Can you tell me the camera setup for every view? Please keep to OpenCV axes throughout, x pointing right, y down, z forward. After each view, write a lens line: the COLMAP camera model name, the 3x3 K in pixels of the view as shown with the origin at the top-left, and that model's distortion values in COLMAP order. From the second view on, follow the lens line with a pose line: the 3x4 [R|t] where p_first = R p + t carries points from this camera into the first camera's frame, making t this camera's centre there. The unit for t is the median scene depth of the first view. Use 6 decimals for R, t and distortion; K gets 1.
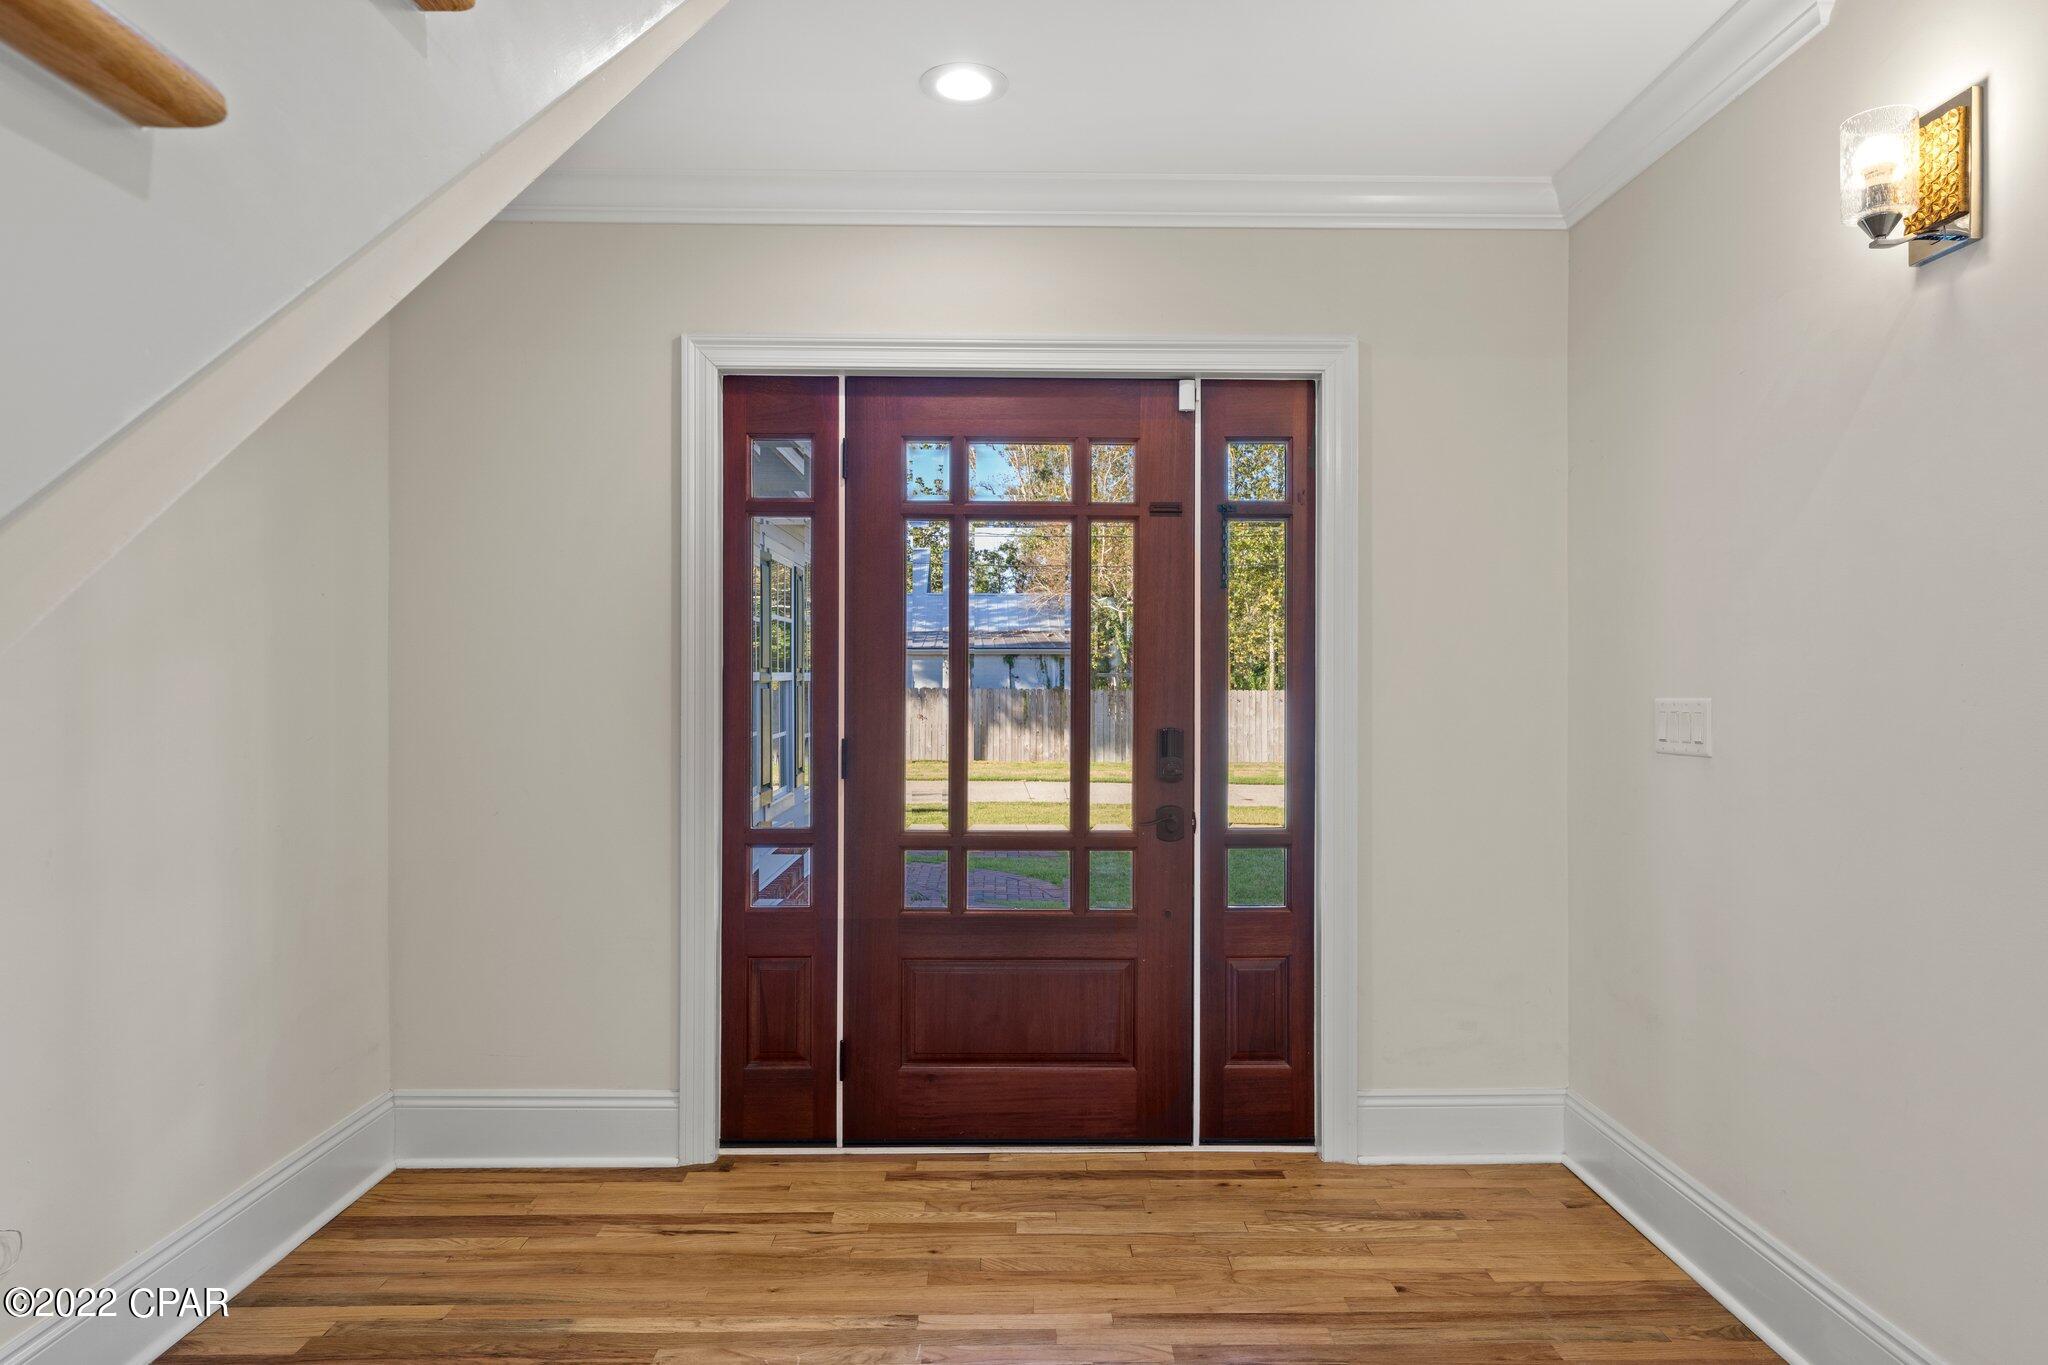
lens RADIAL K [[1216.1, 0, 1024.0], [0, 1216.1, 682.5], [0, 0, 1]] dist [0.004378, -0.001462]
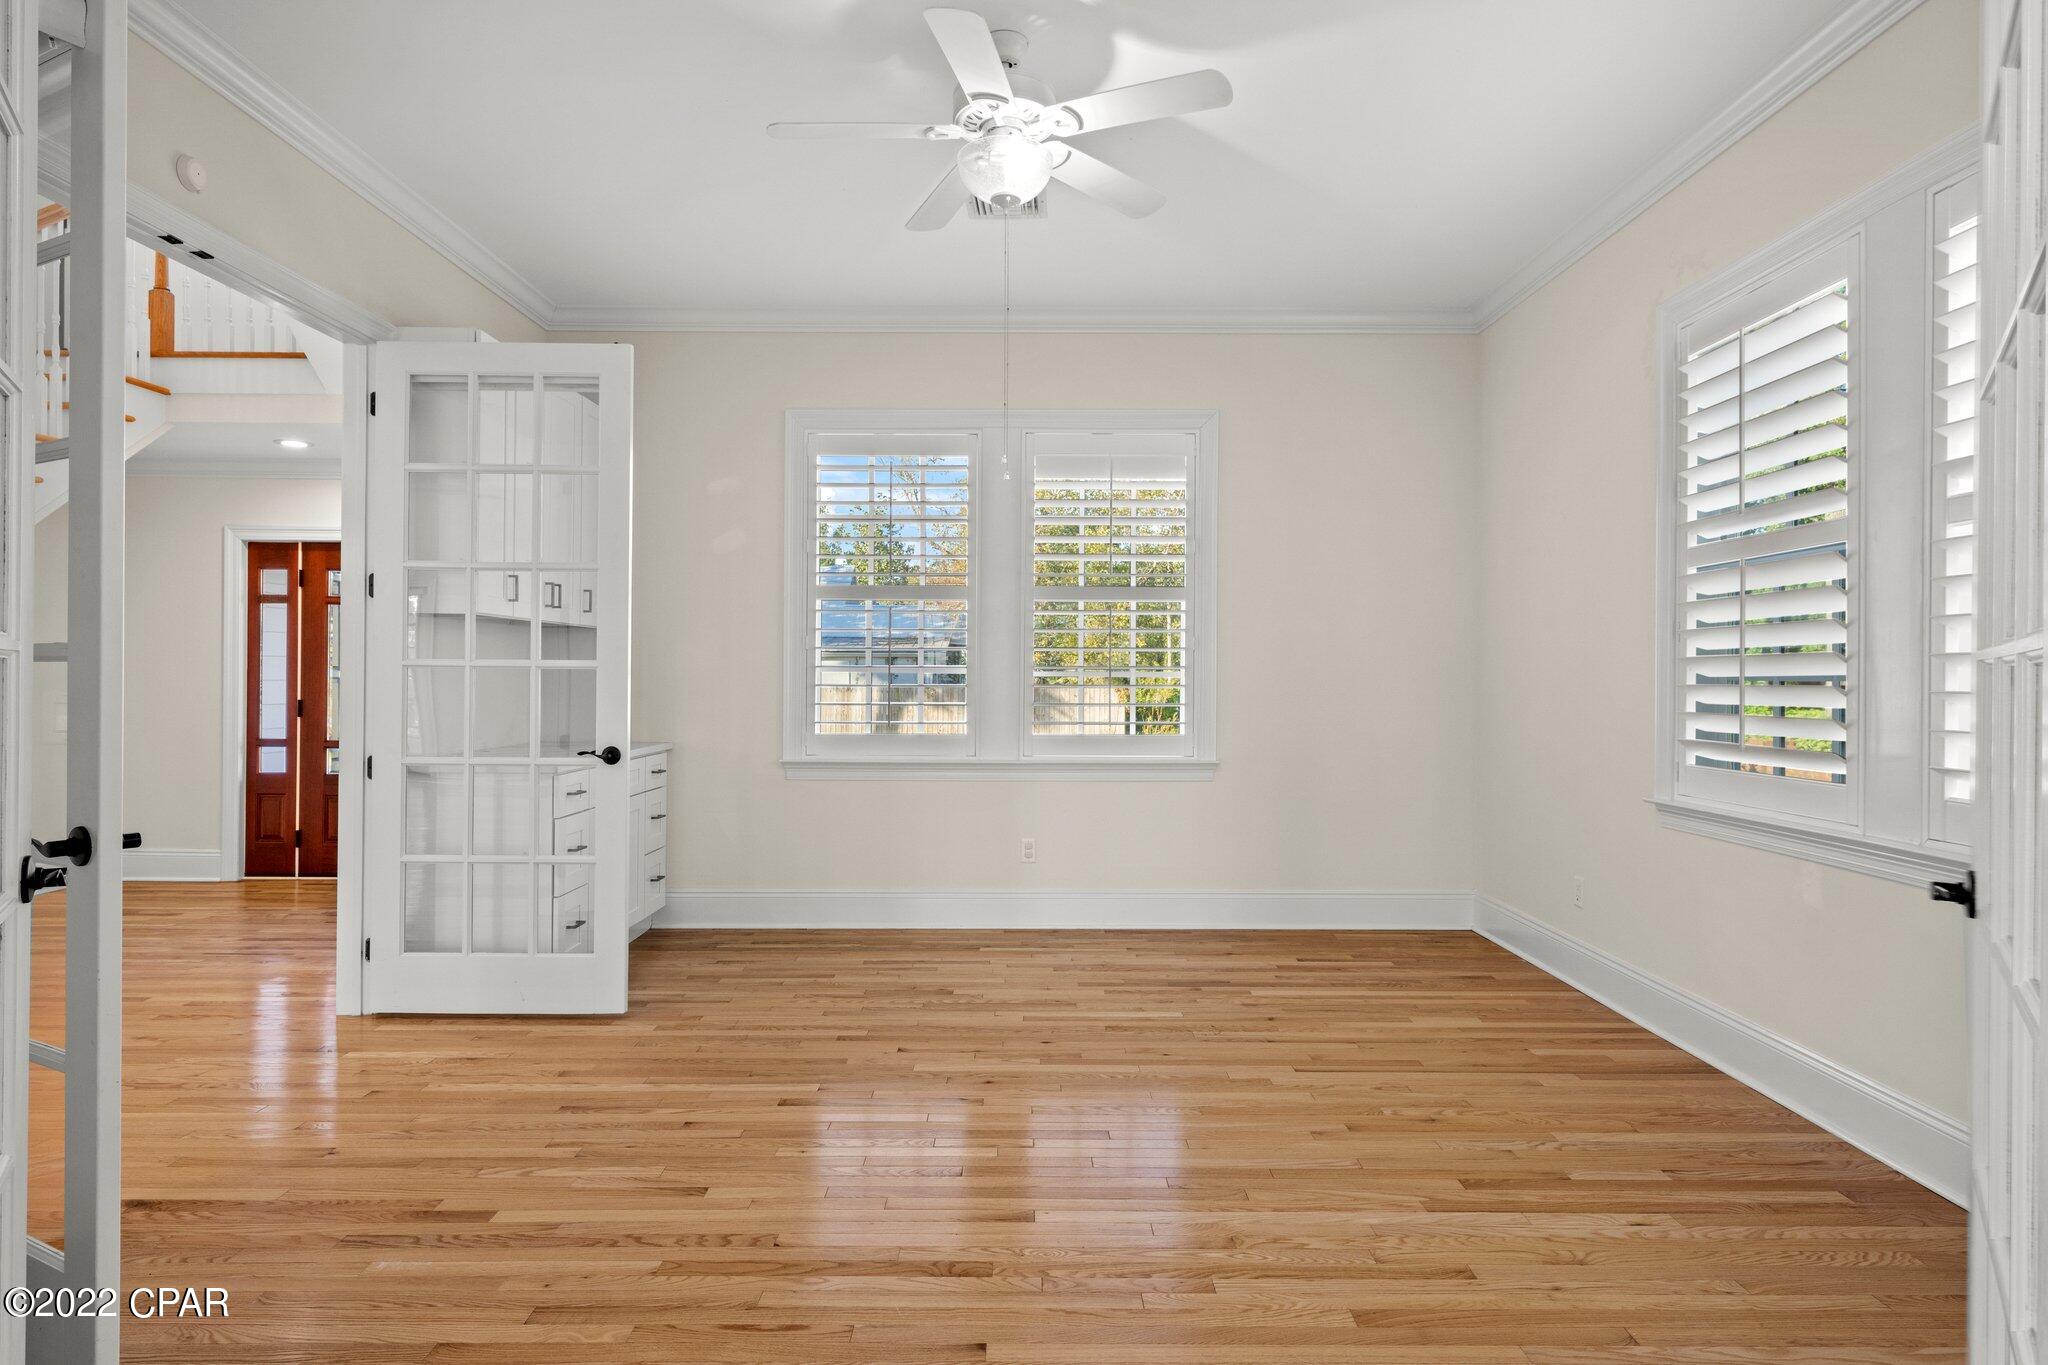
lens RADIAL K [[1121.0, 0, 1024.0], [0, 1121.0, 682.5], [0, 0, 1]] dist [0.006487, 0.000242]
pose [[0.999881, 0.005360, -0.014493, 1.252821], [-0.005355, 0.999986, 0.000403, 0.005371], [0.014495, -0.000326, 0.999895, -1.109117]]
